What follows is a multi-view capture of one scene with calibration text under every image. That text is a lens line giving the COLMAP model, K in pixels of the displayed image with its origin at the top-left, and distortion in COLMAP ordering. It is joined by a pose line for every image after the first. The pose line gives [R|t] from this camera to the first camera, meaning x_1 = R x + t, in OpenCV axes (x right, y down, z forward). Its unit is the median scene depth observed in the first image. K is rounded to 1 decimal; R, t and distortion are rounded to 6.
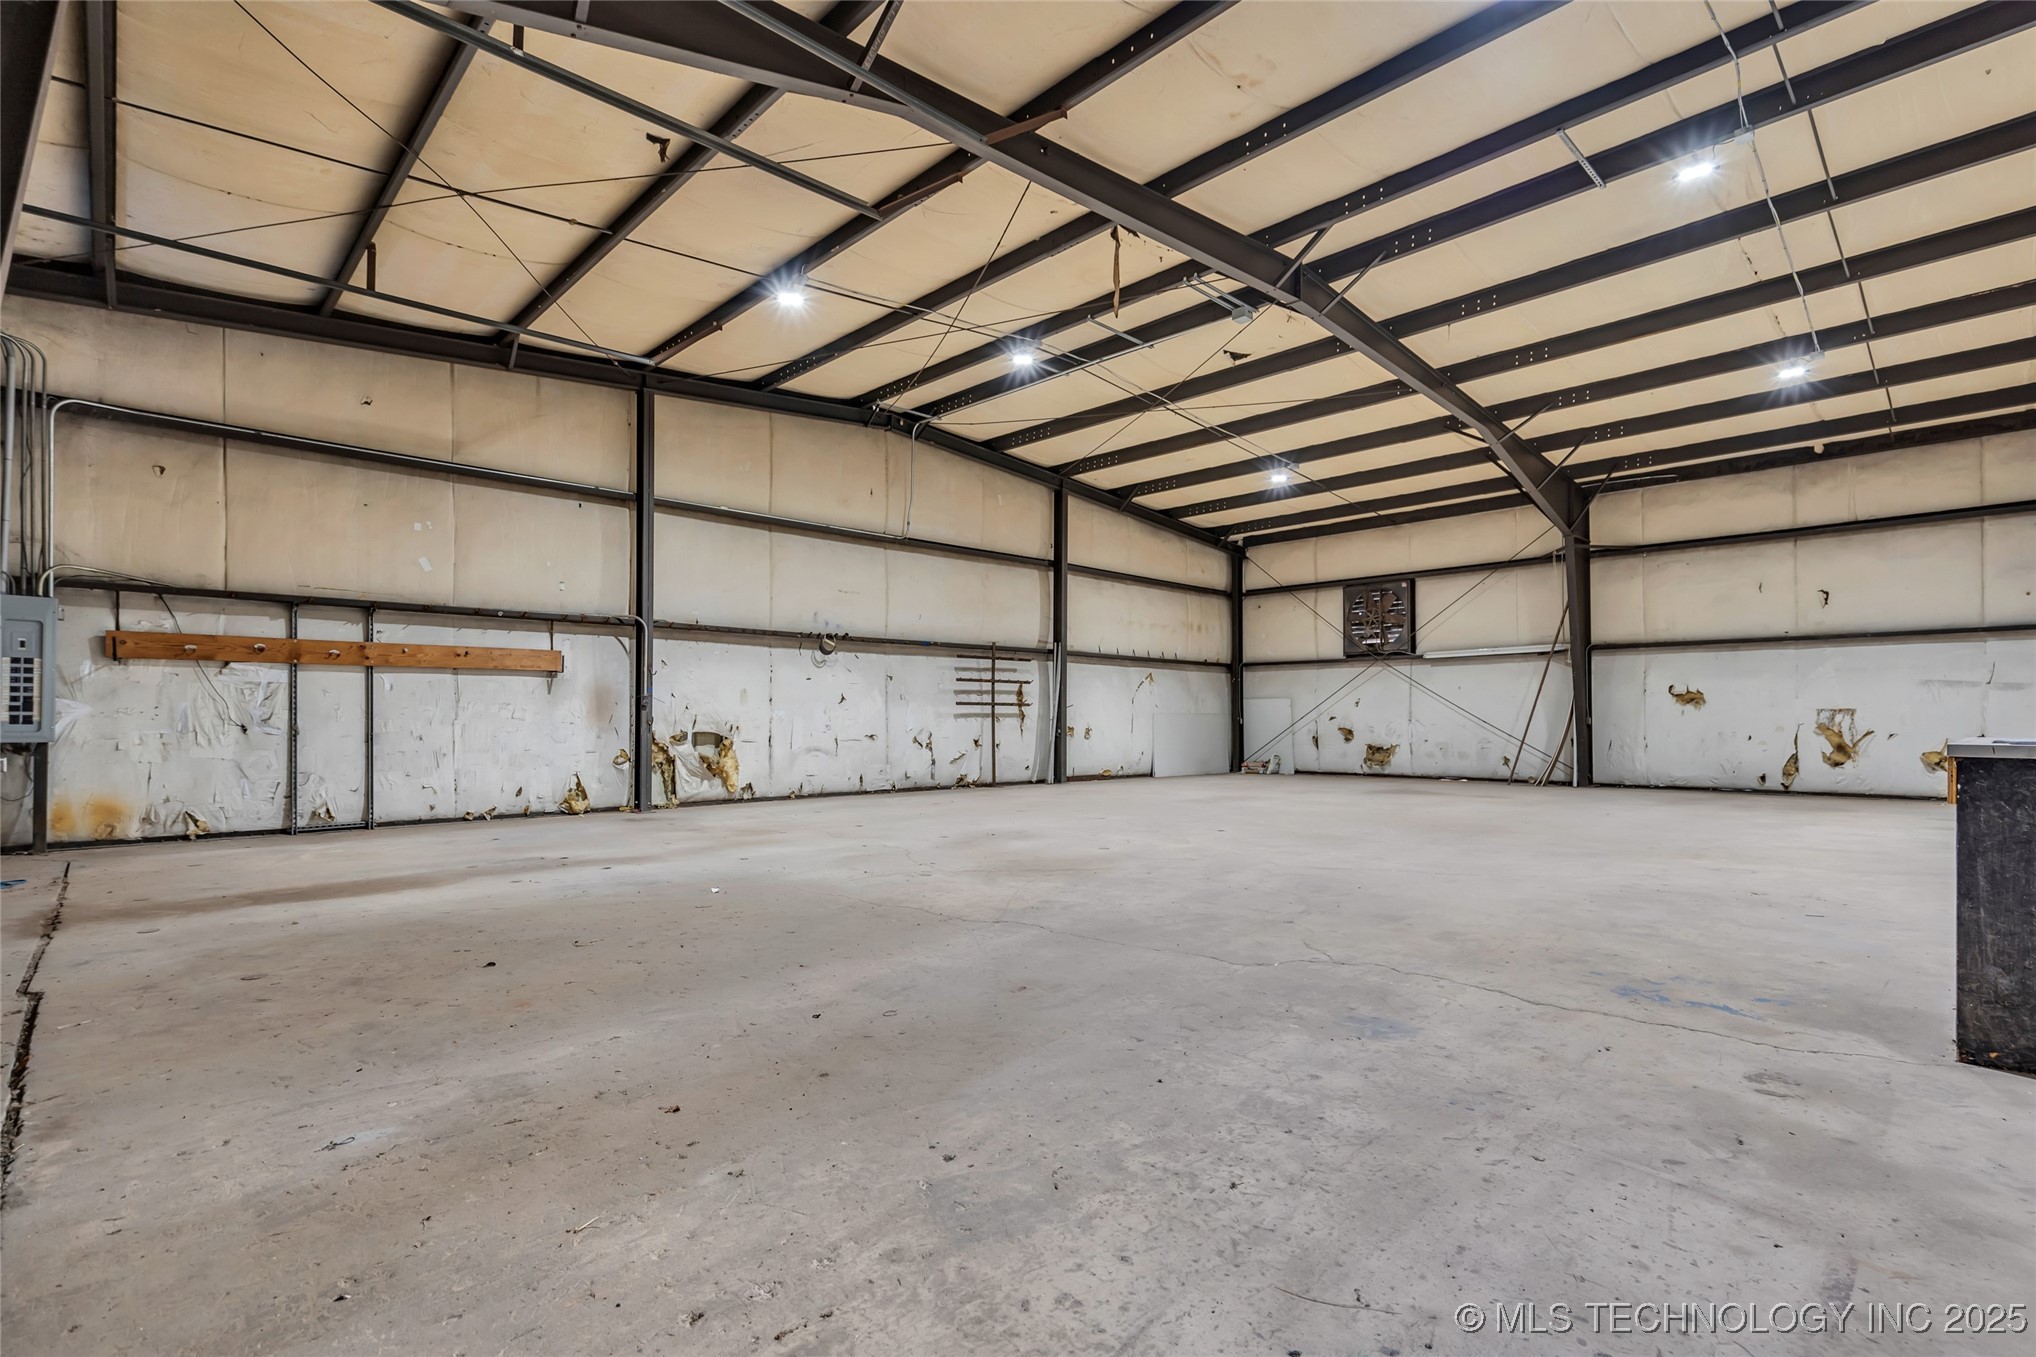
lens RADIAL K [[971.0, 0, 1016.7], [0, 971.0, 725.4], [0, 0, 1]] dist [0.001921, 0.000198]
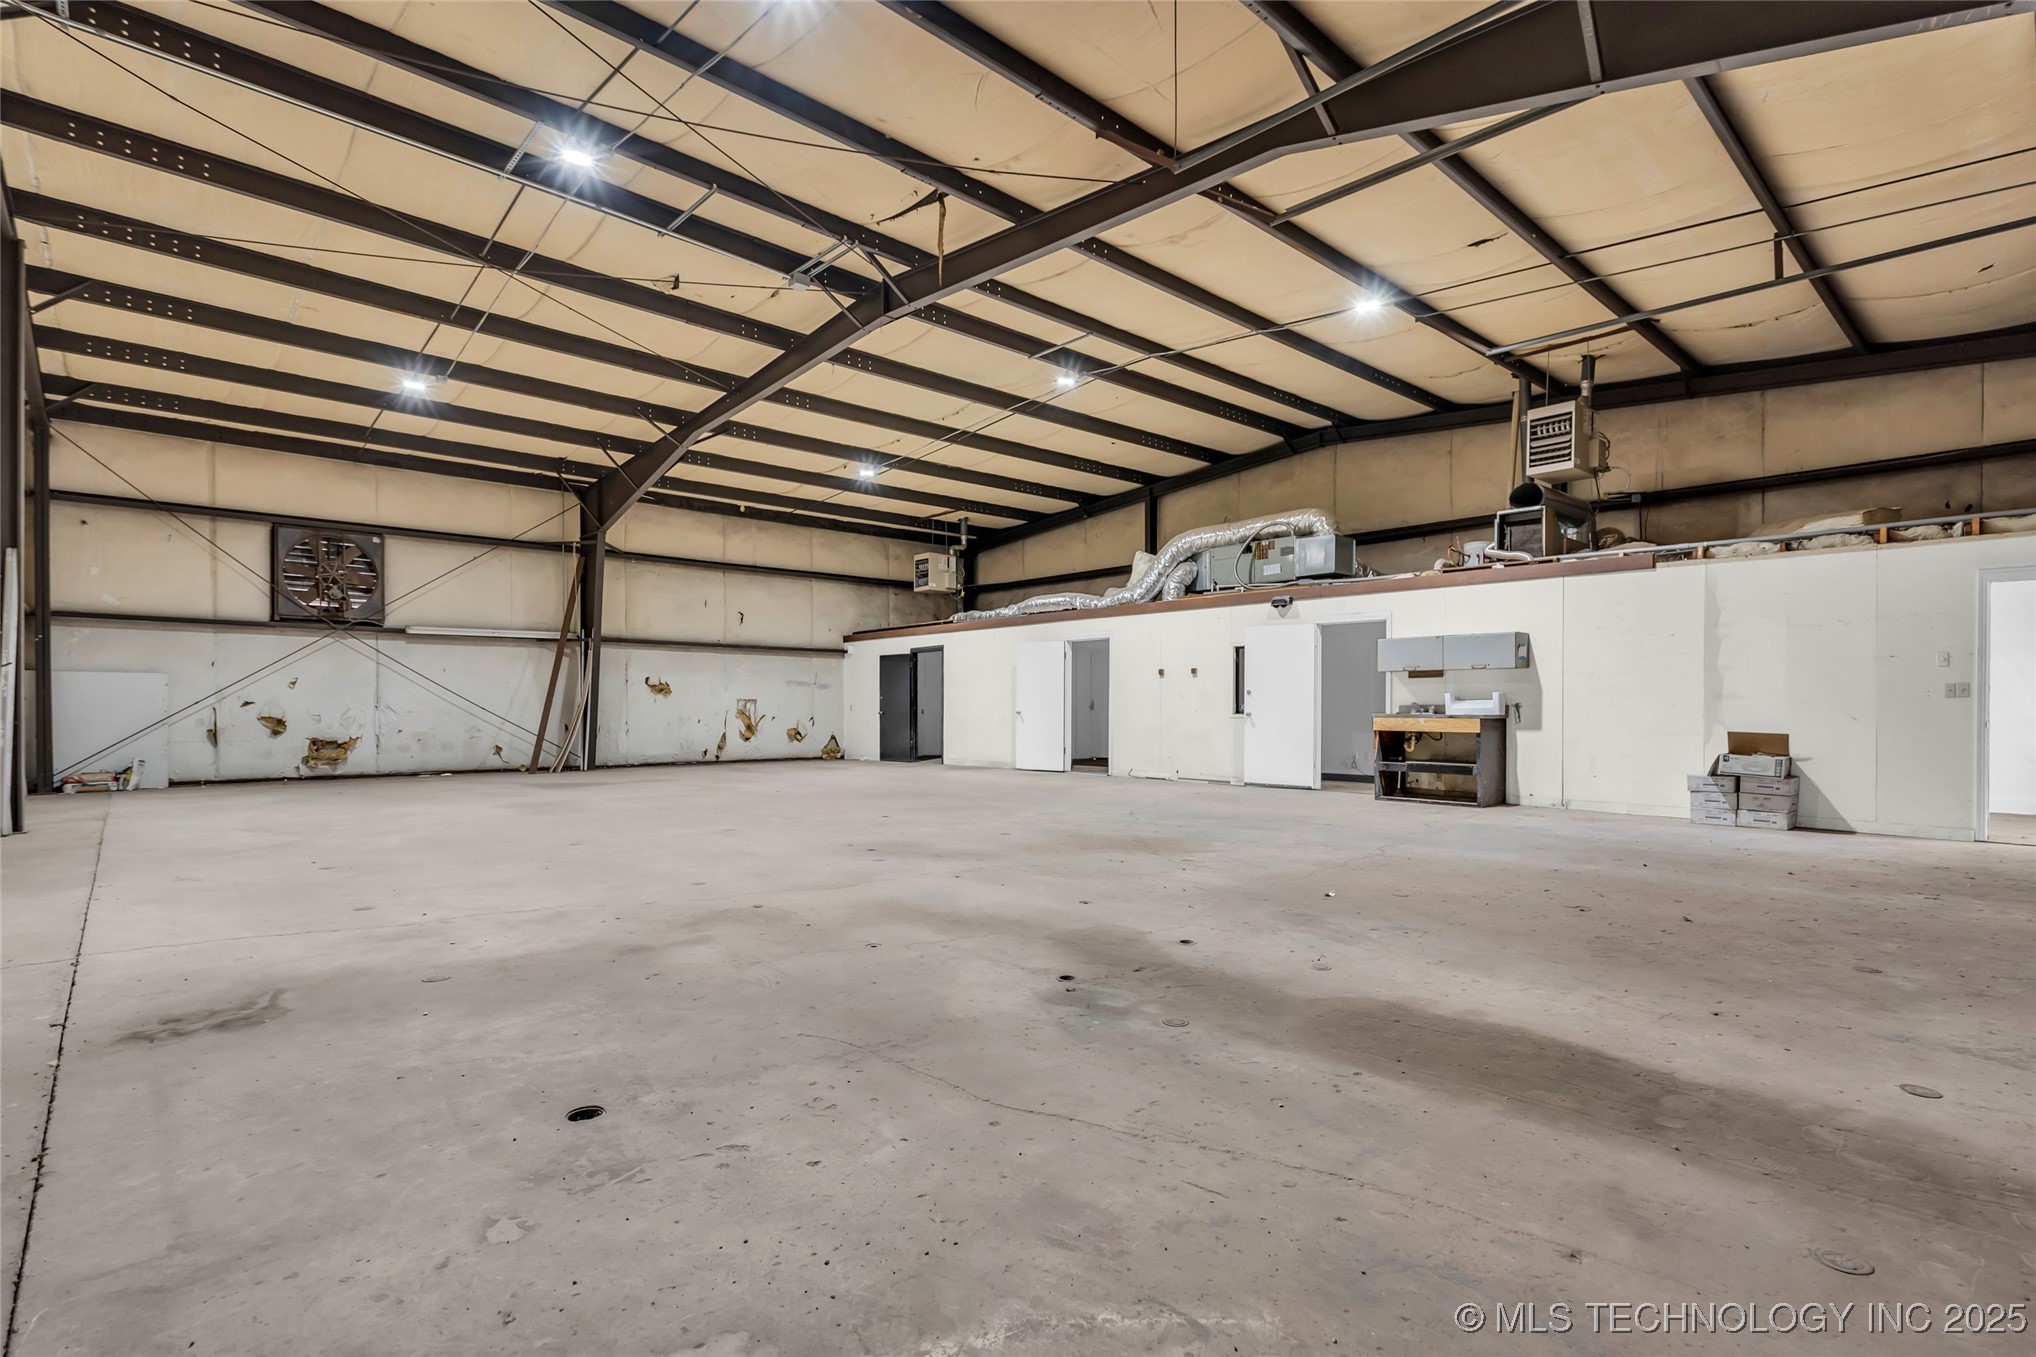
lens RADIAL K [[1011.5, 0, 1016.5], [0, 1011.5, 703.1], [0, 0, 1]] dist [0.001682, 0.000396]
pose [[0.000295, 0.006229, 0.999981, -0.487754], [0.004739, 0.999969, -0.006230, -0.000474], [-0.999989, 0.004741, 0.000266, 0.505972]]
